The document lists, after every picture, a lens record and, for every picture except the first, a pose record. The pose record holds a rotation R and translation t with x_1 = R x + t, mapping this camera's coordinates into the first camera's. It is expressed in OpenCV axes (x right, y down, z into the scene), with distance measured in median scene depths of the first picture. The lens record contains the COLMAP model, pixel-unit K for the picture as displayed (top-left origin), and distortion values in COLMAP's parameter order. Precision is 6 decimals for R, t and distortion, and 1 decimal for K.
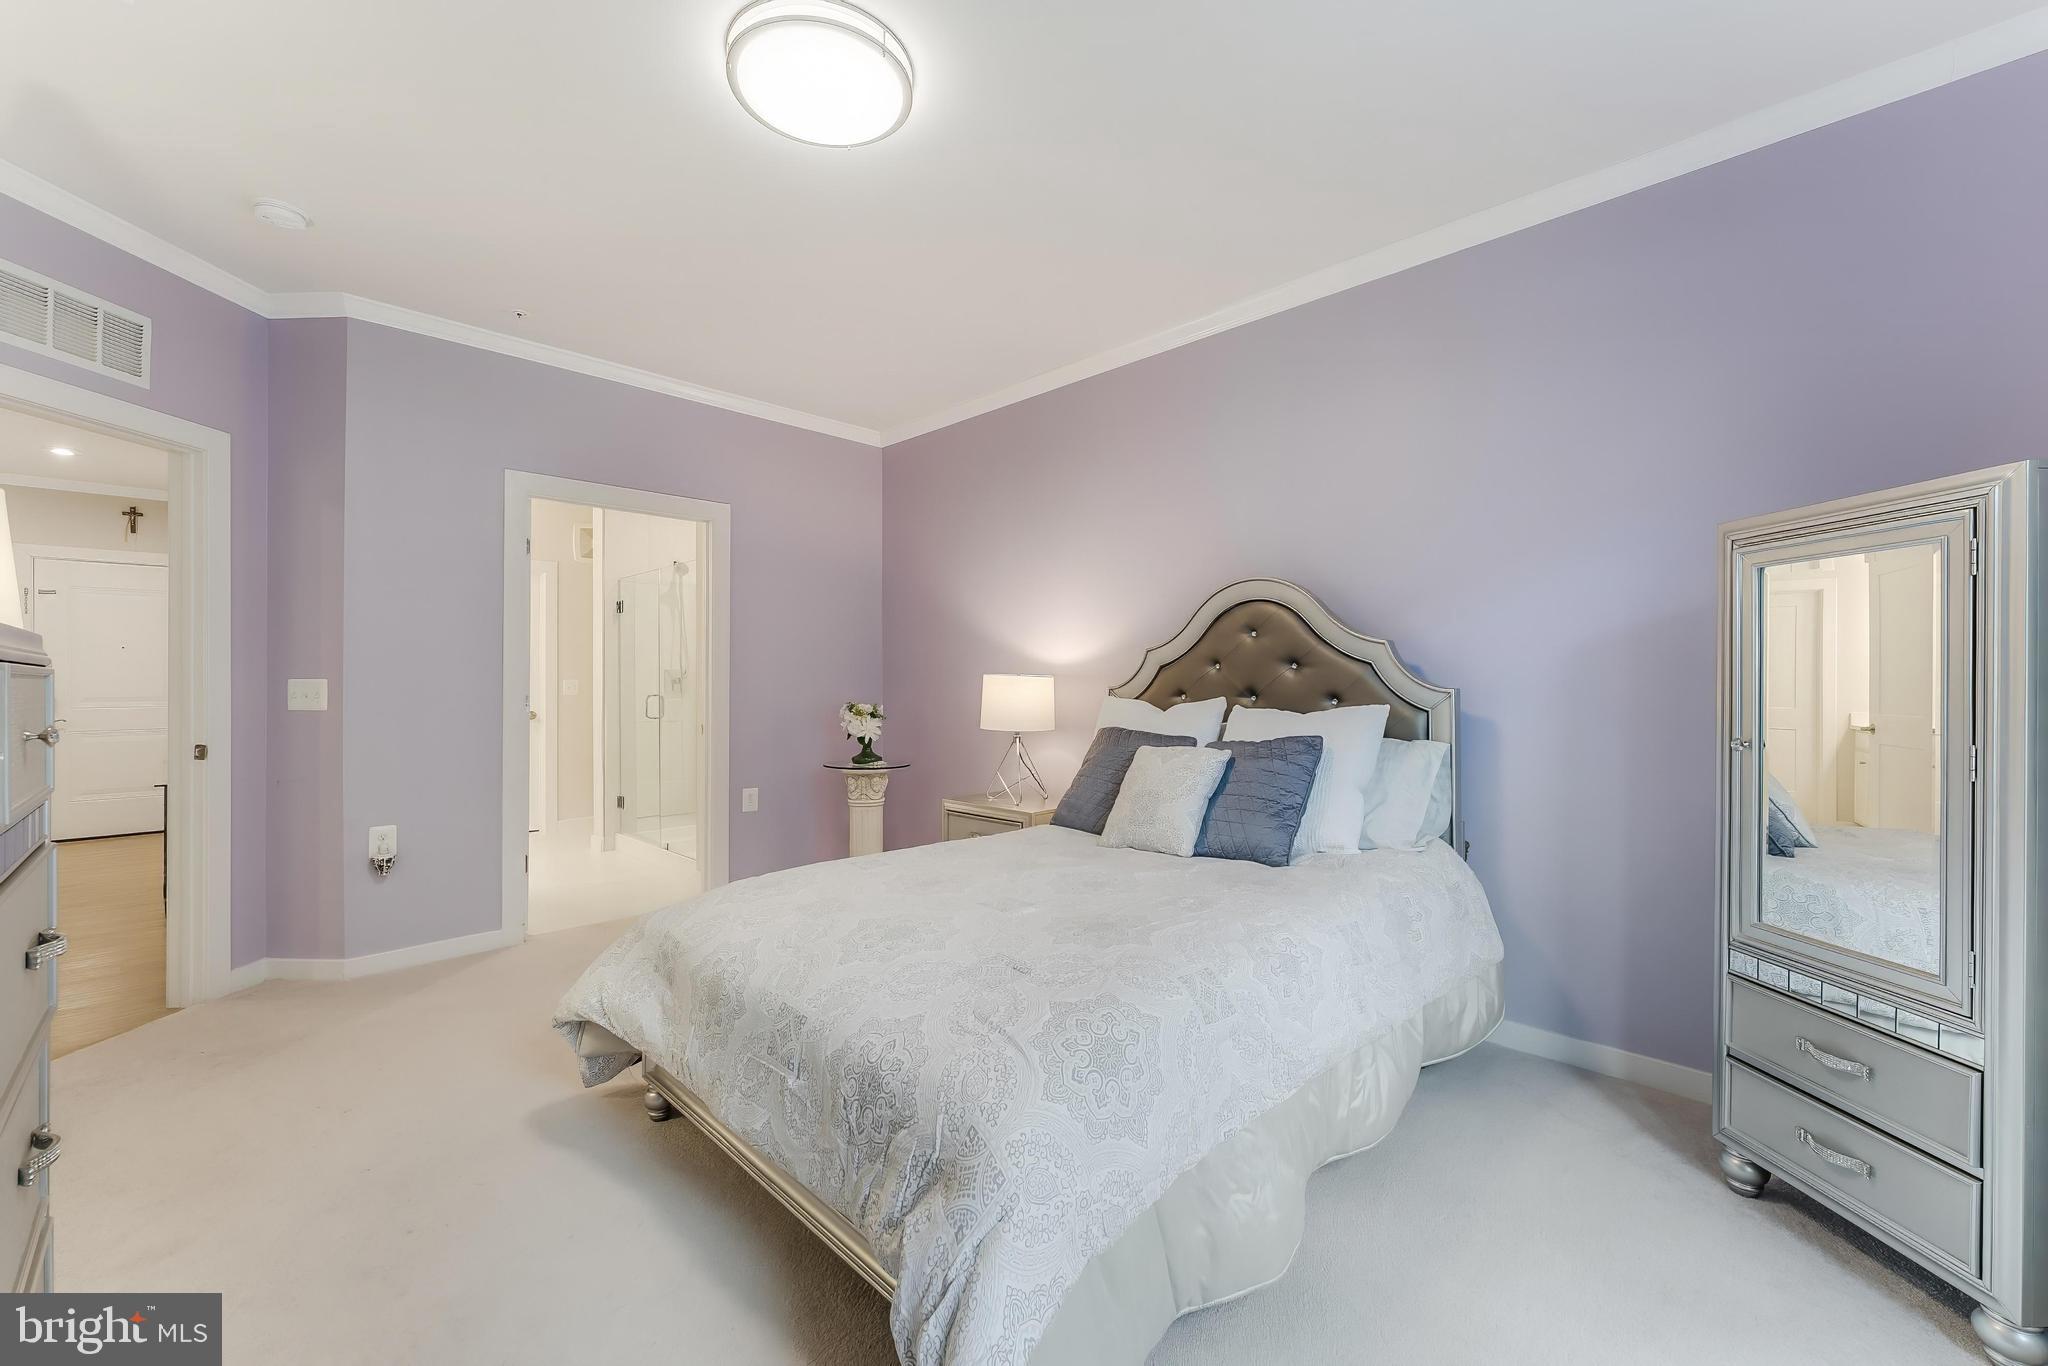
lens RADIAL K [[845.1, 0, 1011.2], [0, 845.1, 670.5], [0, 0, 1]] dist [0.000912, -0.001354]
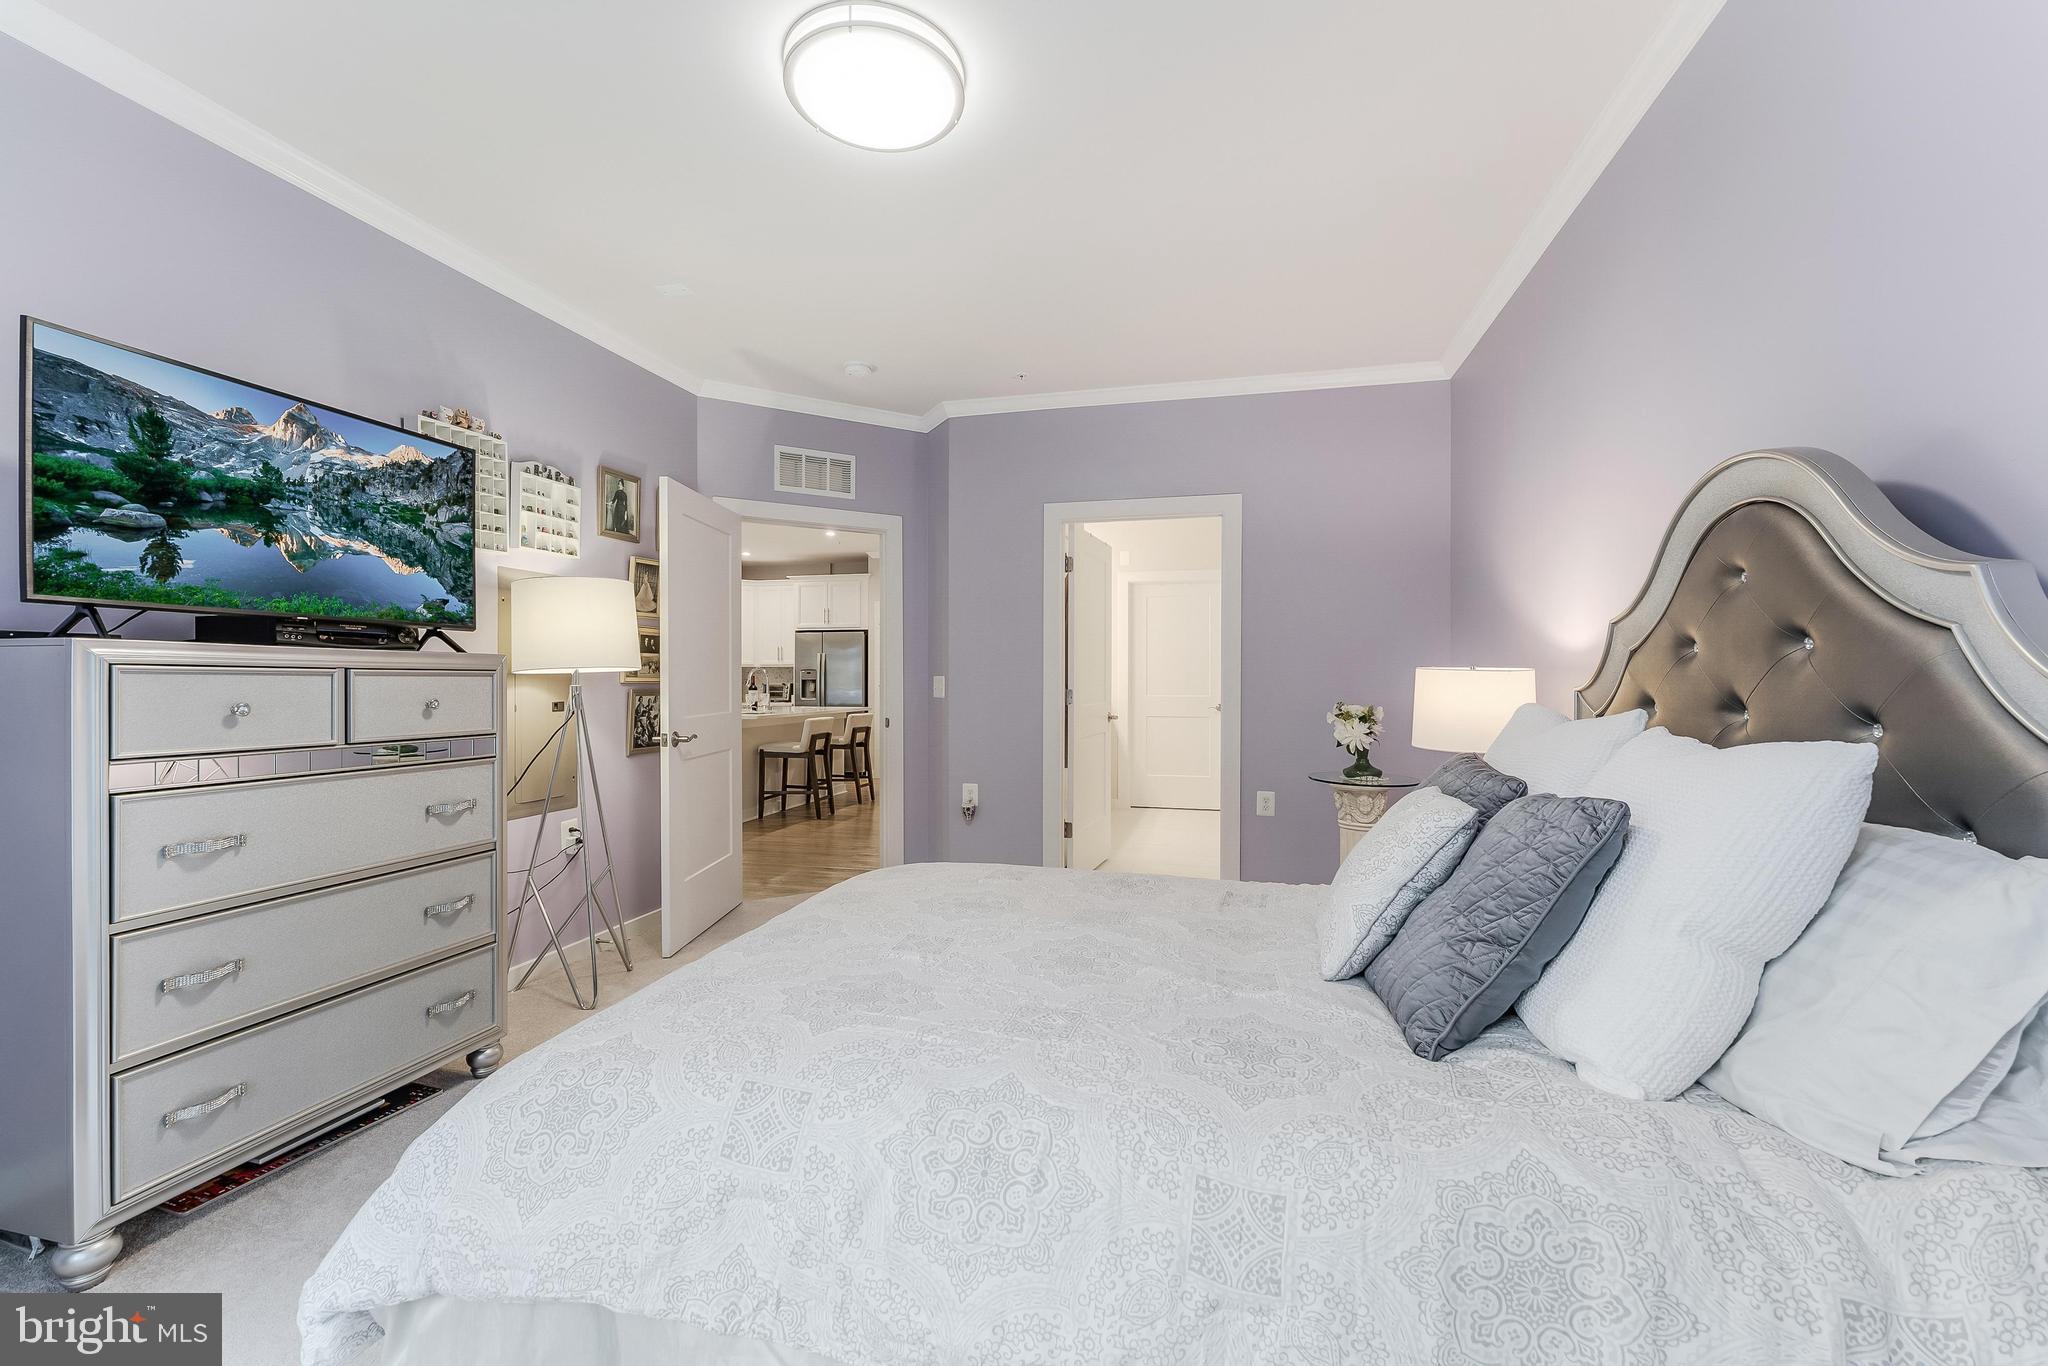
lens RADIAL K [[845.1, 0, 1039.7], [0, 845.1, 669.1], [0, 0, 1]] dist [0.000912, -0.001354]
pose [[0.505538, -0.006587, -0.862779, 0.428375], [0.011095, 0.999938, -0.001133, 0.002035], [0.862733, -0.008999, 0.505579, 0.355901]]
